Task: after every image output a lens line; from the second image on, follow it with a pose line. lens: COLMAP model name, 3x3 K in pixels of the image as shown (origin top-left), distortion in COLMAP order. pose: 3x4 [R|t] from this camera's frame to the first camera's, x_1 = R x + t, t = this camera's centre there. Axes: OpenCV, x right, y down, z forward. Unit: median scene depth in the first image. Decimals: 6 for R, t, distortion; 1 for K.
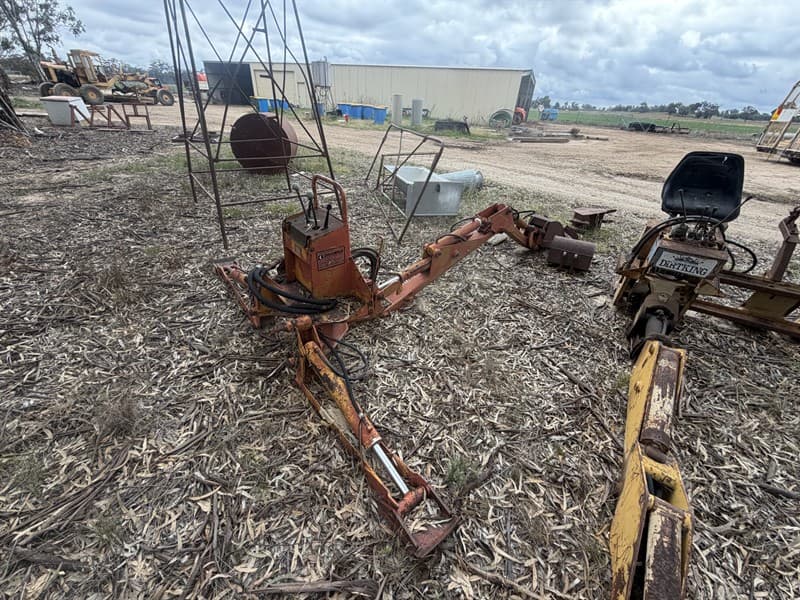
lens RADIAL K [[330.2, 0, 396.8], [0, 330.2, 299.0], [0, 0, 1]] dist [-0.000085, -0.000117]
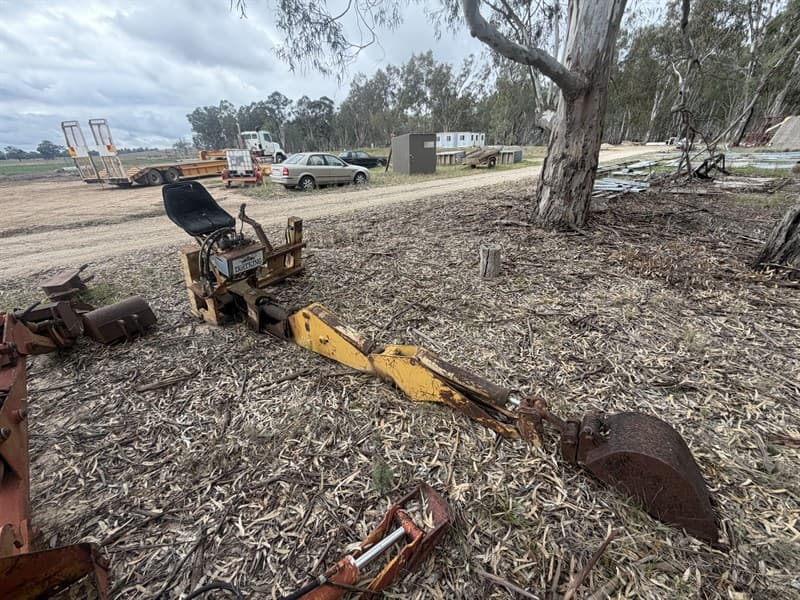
lens RADIAL K [[330.2, 0, 396.8], [0, 330.2, 299.0], [0, 0, 1]] dist [-0.000085, -0.000117]
pose [[-0.041513, -0.470390, 0.881482, -0.355496], [0.547490, 0.727289, 0.413891, -0.225615], [-0.835782, 0.499785, 0.227342, 0.315560]]
